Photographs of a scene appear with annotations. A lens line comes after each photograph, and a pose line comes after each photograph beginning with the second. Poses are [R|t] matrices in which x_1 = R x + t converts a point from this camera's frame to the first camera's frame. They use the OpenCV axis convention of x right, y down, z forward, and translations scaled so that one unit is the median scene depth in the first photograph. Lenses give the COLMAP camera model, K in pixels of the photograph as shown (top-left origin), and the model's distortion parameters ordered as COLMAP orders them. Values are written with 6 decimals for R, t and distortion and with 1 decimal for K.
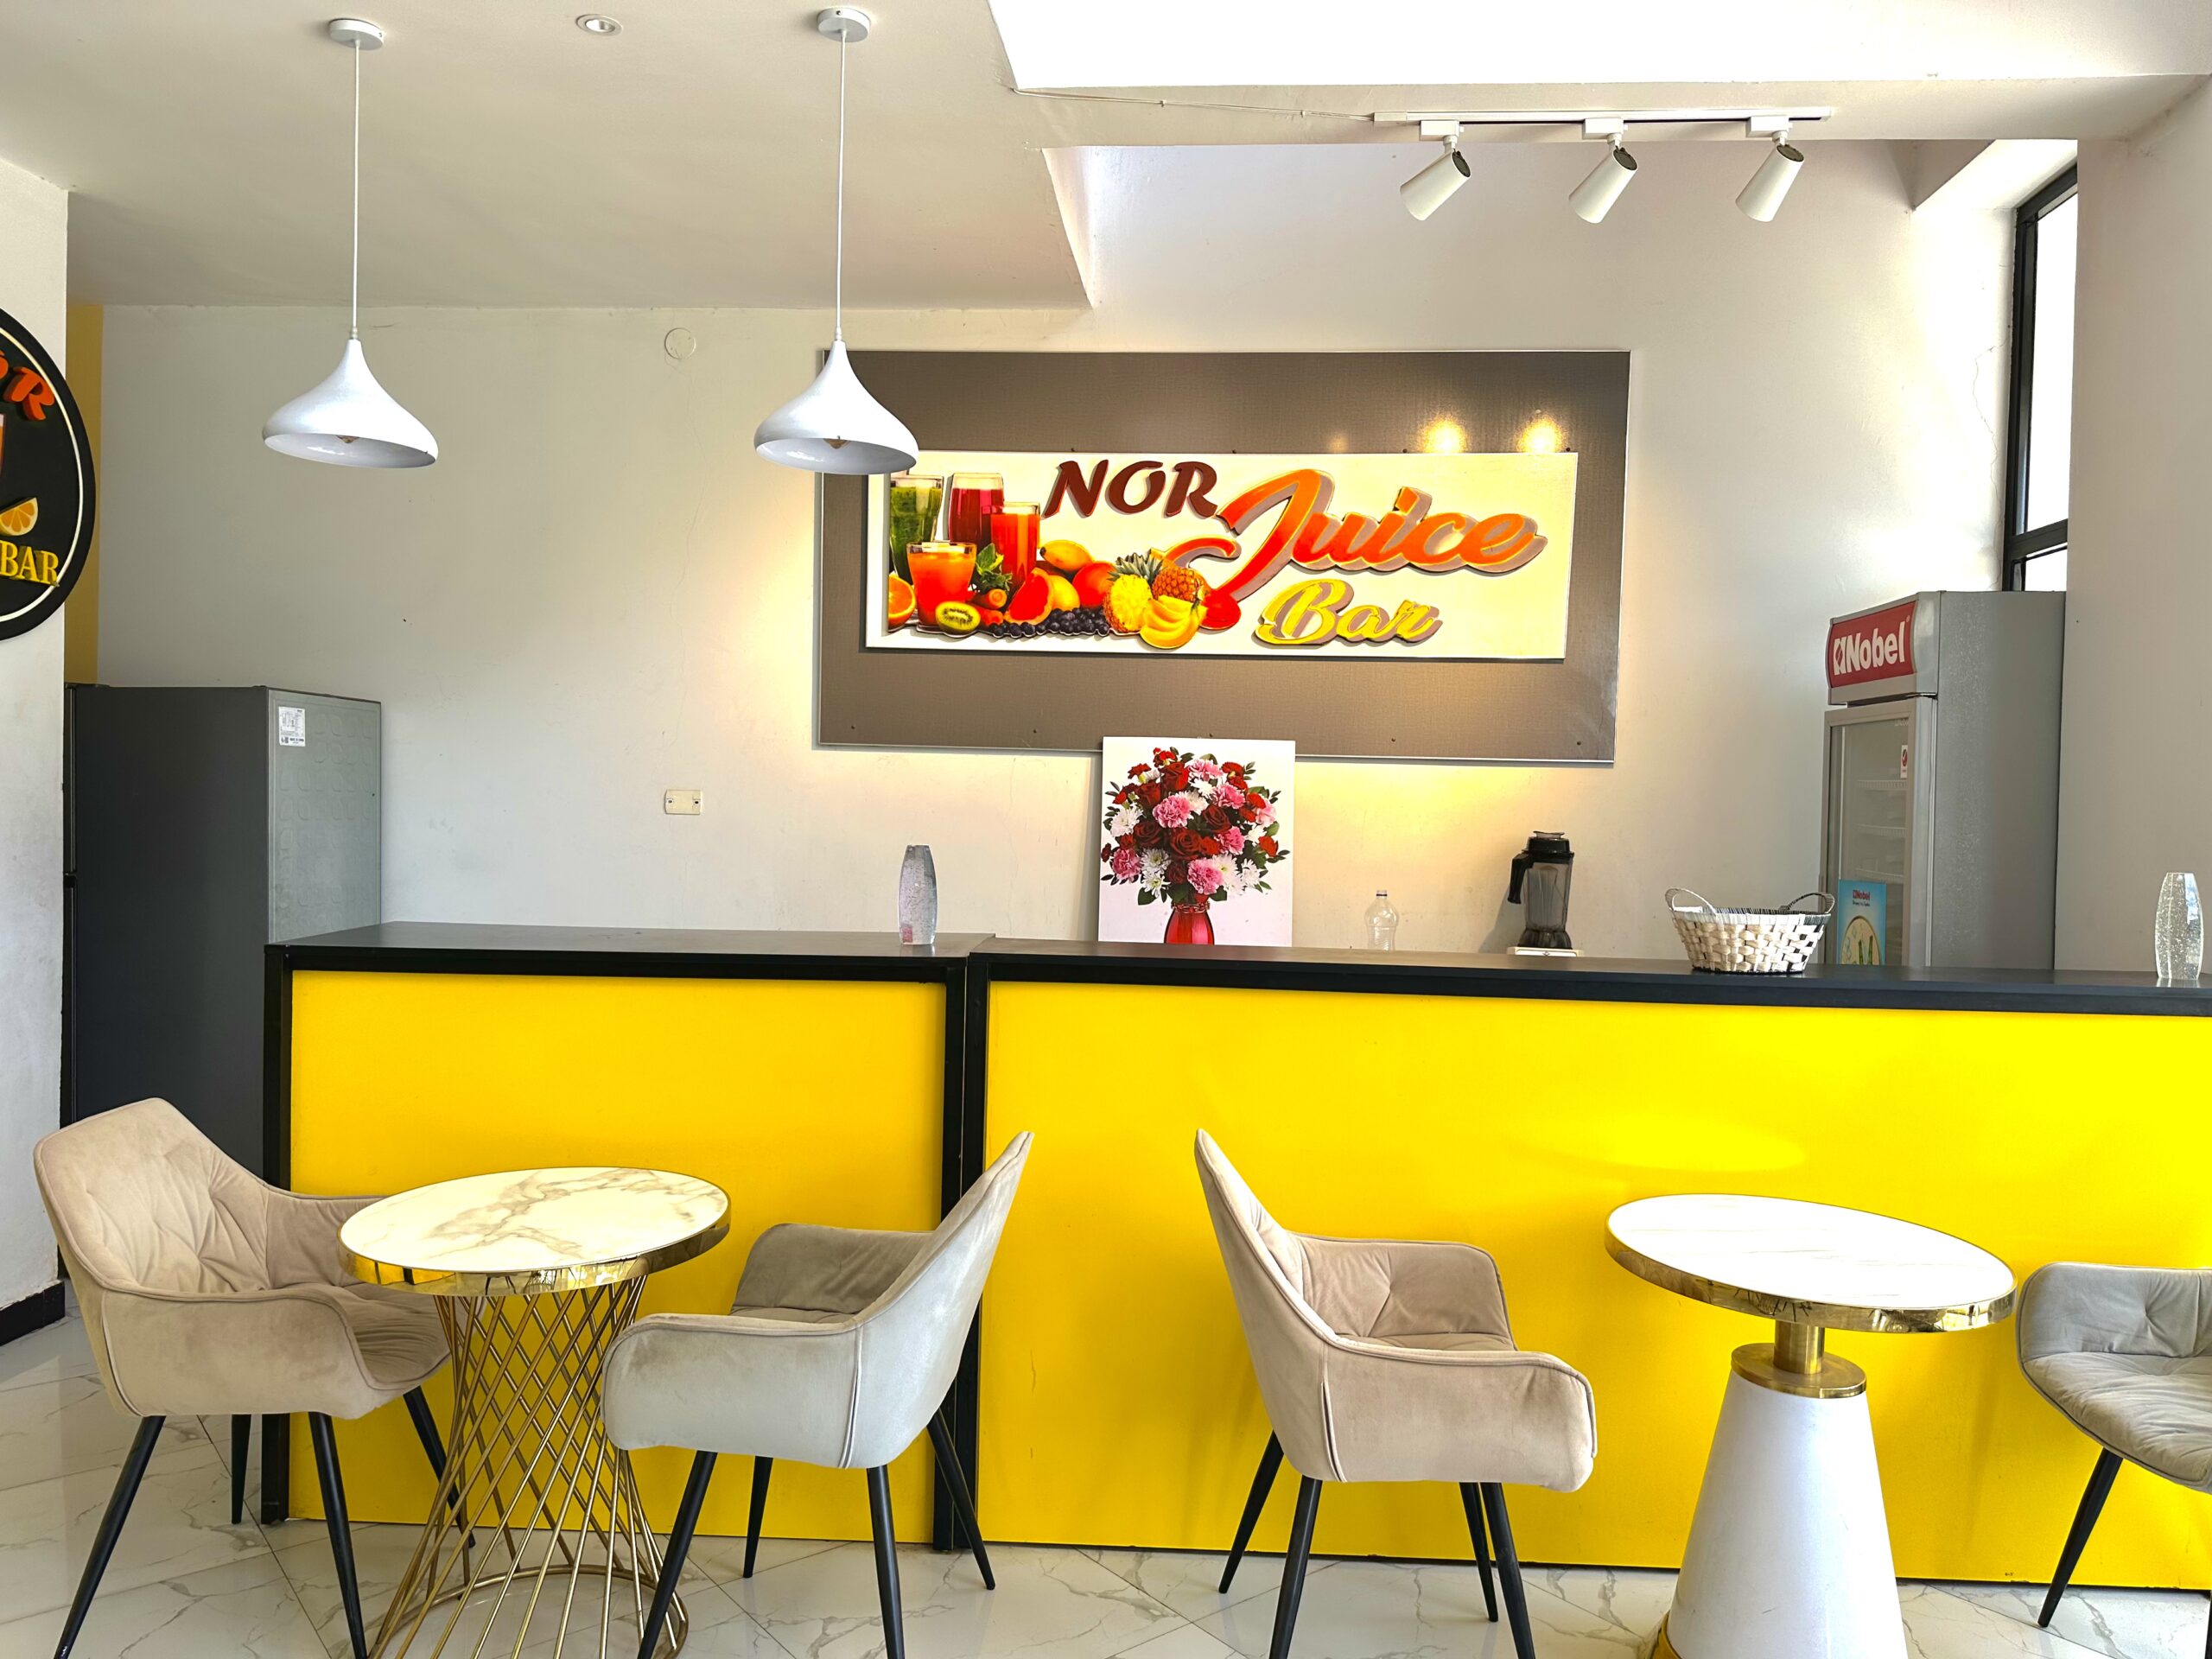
lens RADIAL K [[1527.3, 0, 1106.0], [0, 1527.3, 829.5], [0, 0, 1]] dist [0.132253, -0.182896]
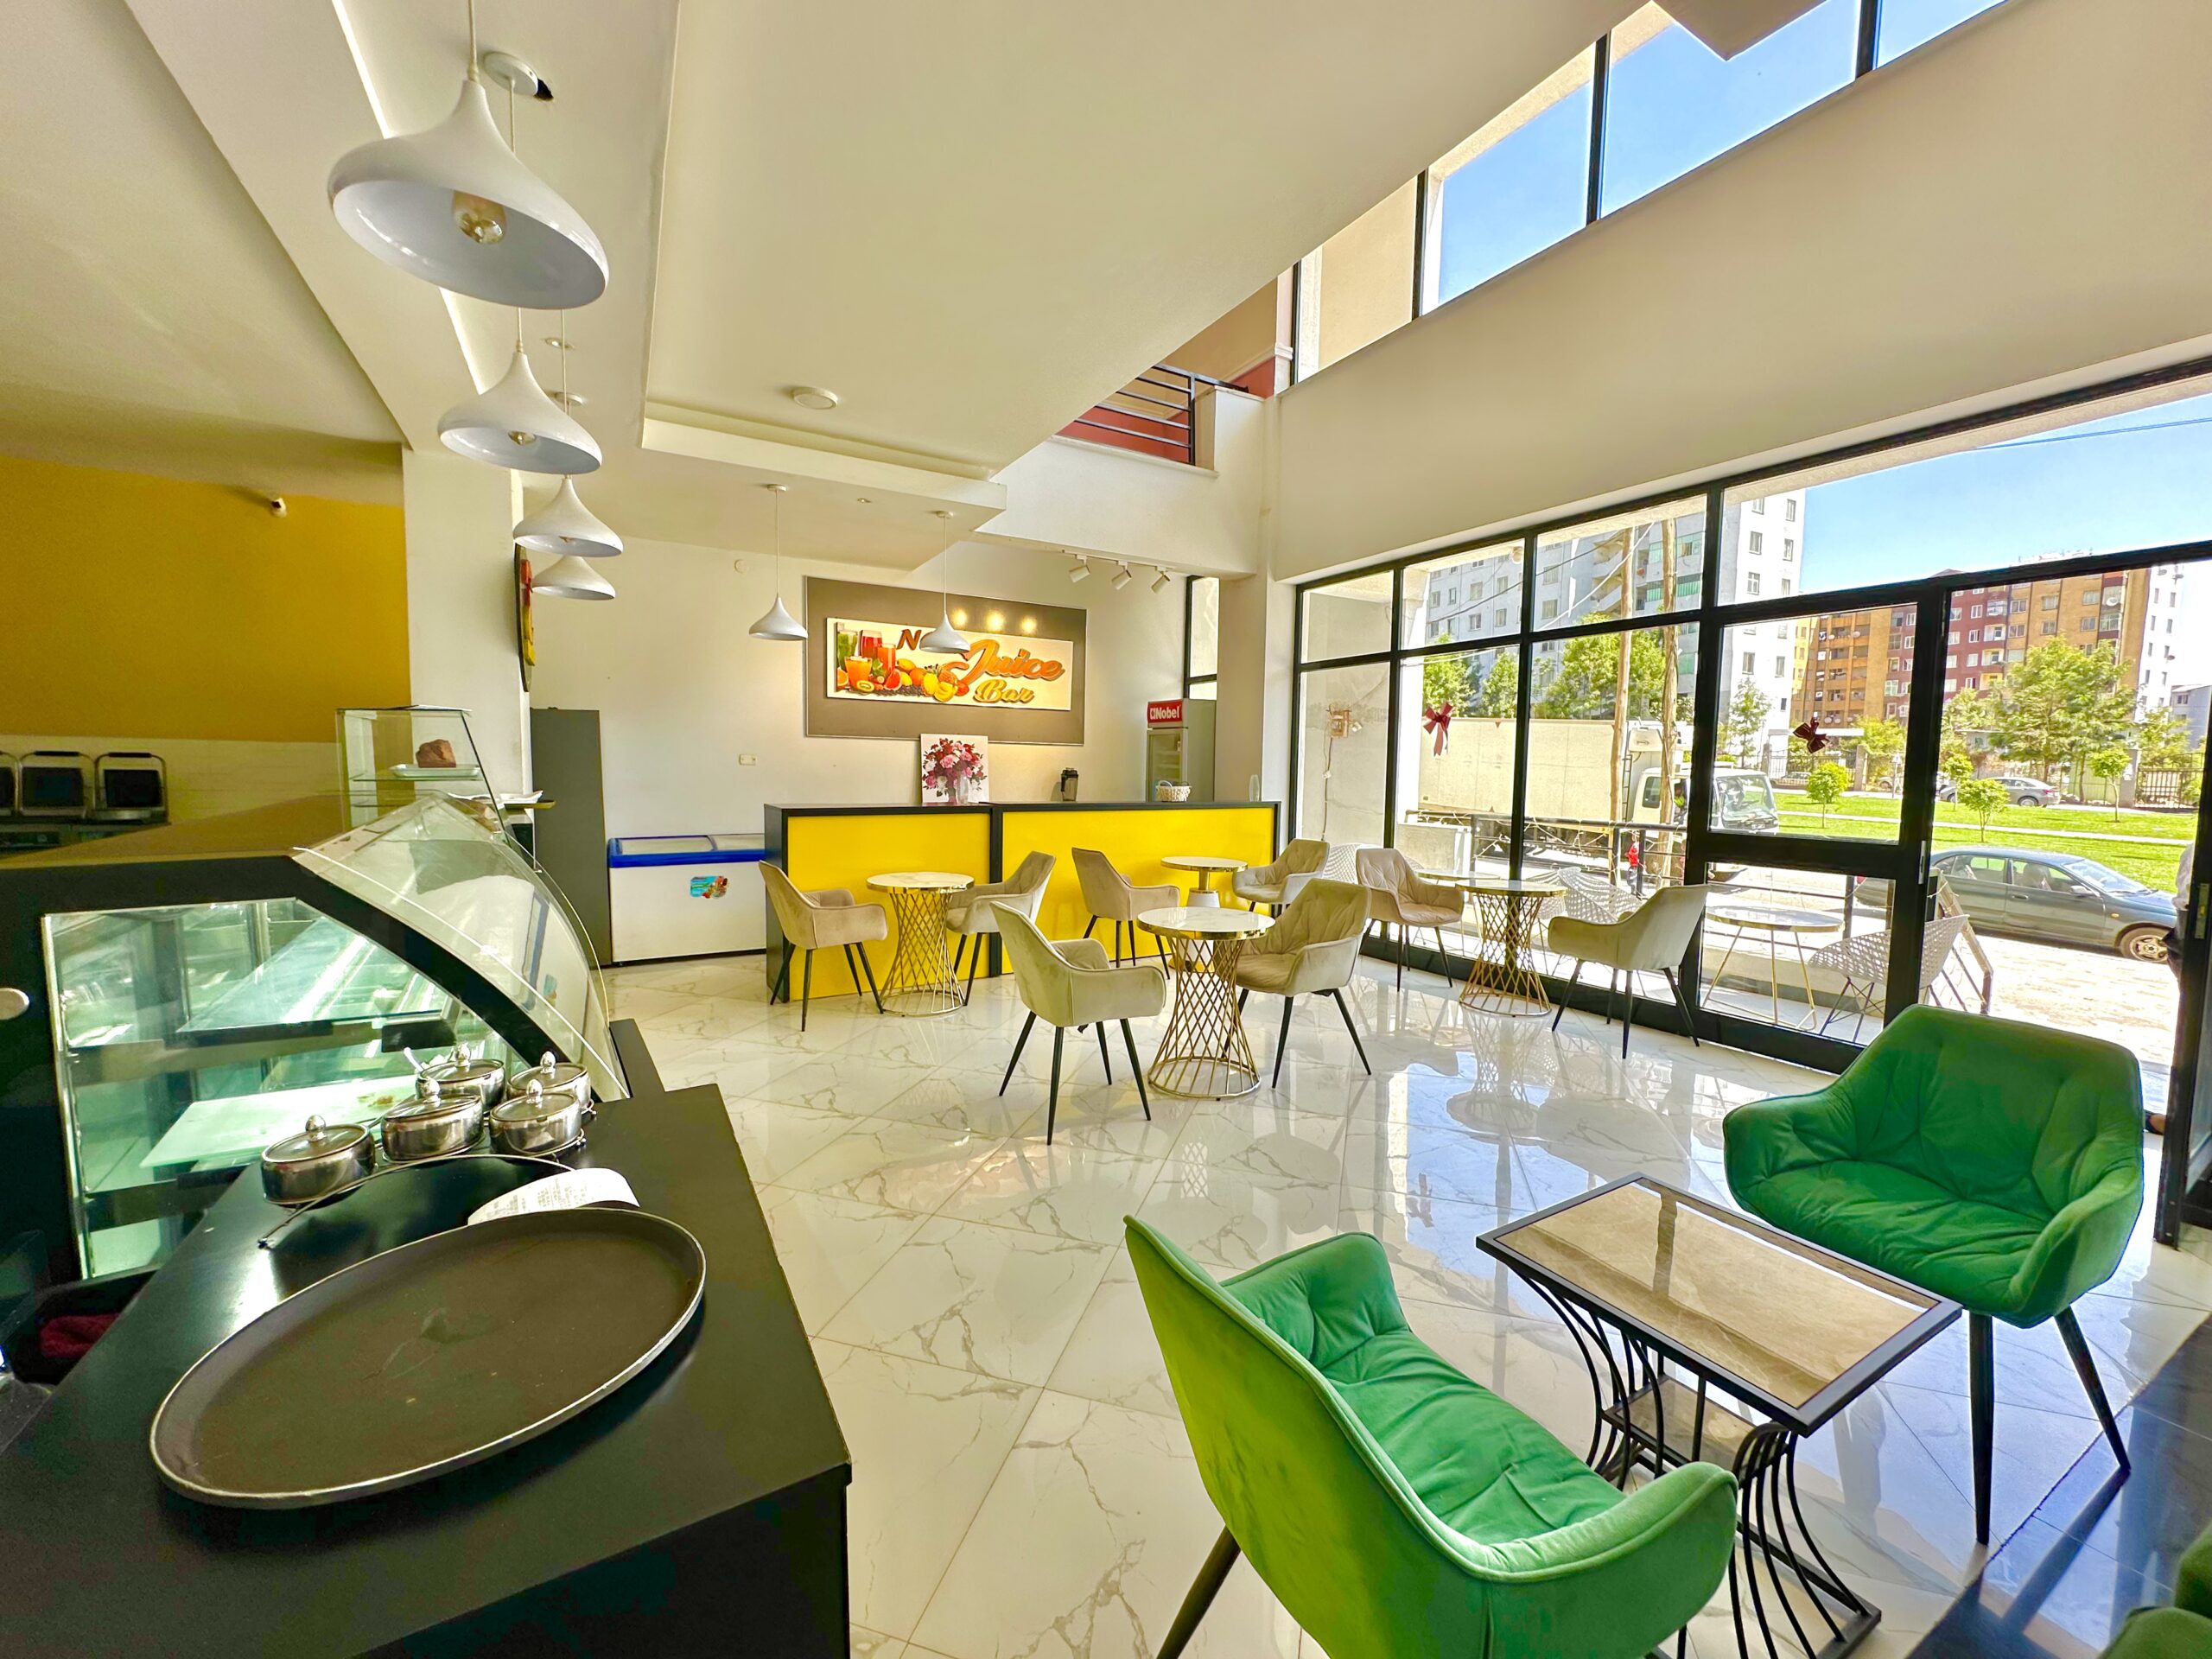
lens RADIAL K [[878.3, 0, 1108.0], [0, 878.3, 827.6], [0, 0, 1]] dist [-0.001298, 0.000649]
pose [[0.829657, -0.048325, 0.556178, -0.592524], [0.014094, 0.997742, 0.065666, 0.006178], [-0.558096, -0.046641, 0.828465, -0.455817]]
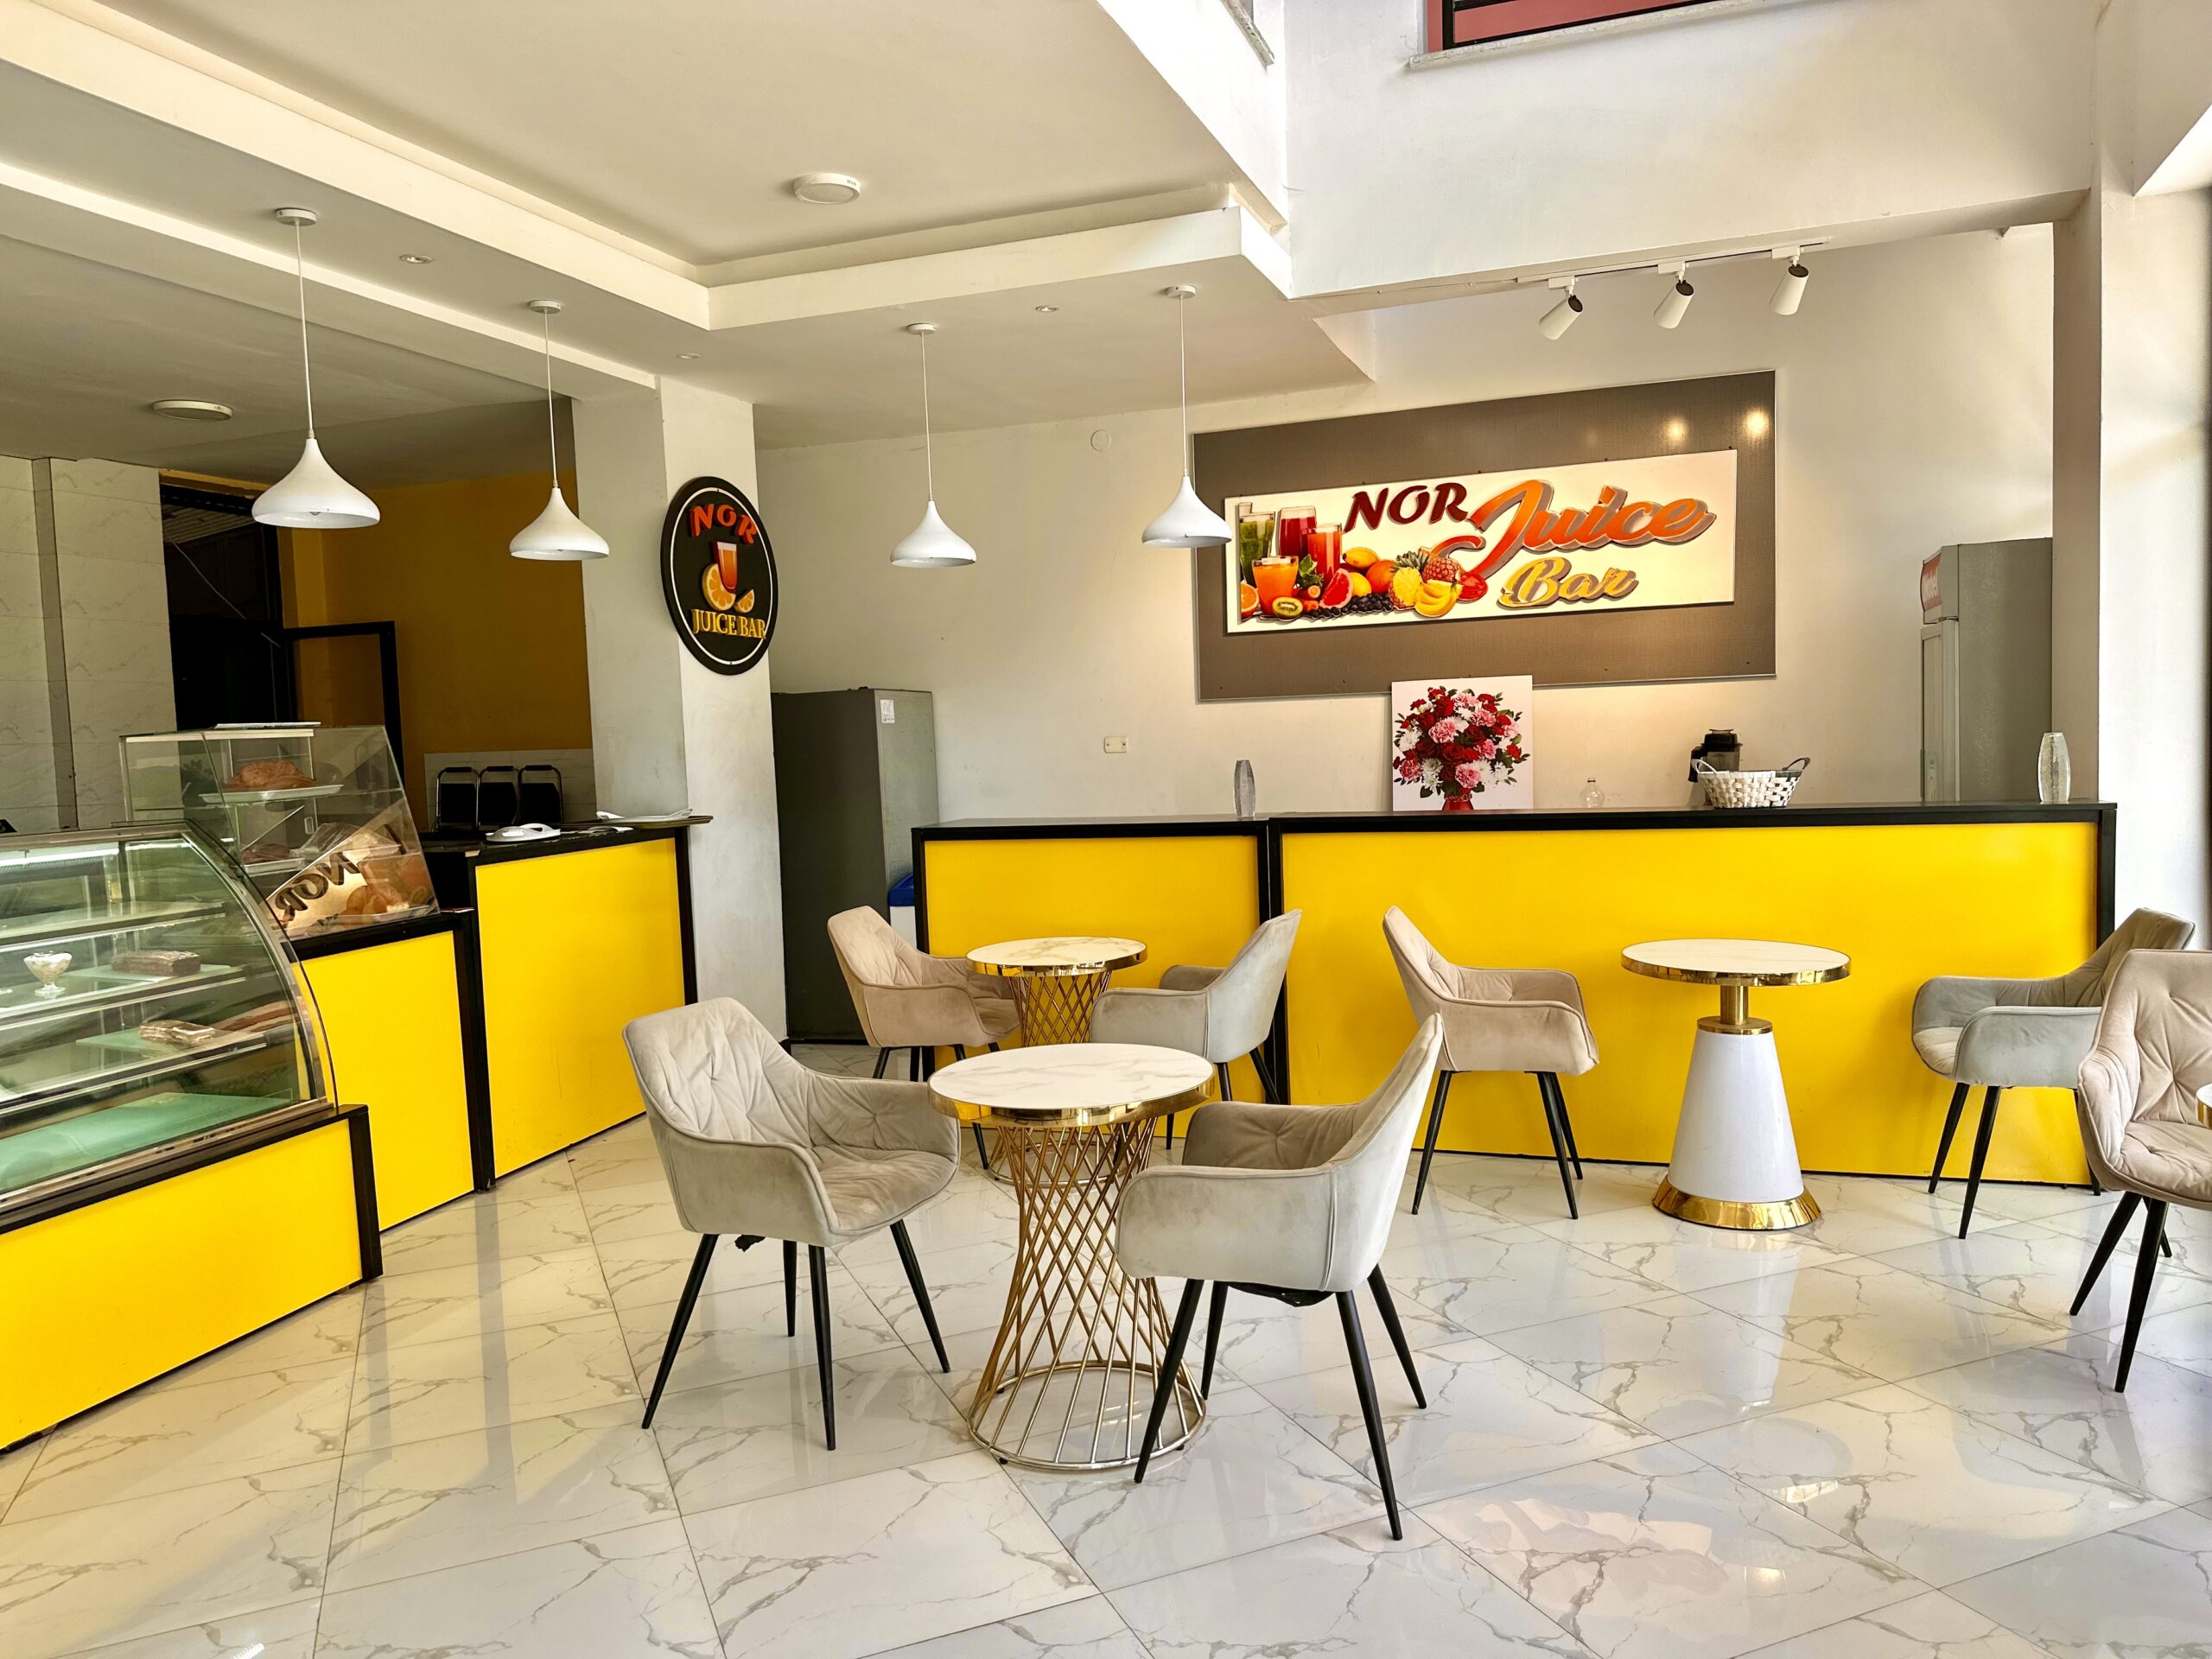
lens RADIAL K [[1532.1, 0, 1098.7], [0, 1532.1, 843.0], [0, 0, 1]] dist [0.163395, -0.285277]
pose [[0.958694, -0.036958, -0.282029, 0.138399], [0.050929, 0.997803, 0.042368, 0.014835], [0.279844, -0.054981, 0.958470, -0.478574]]
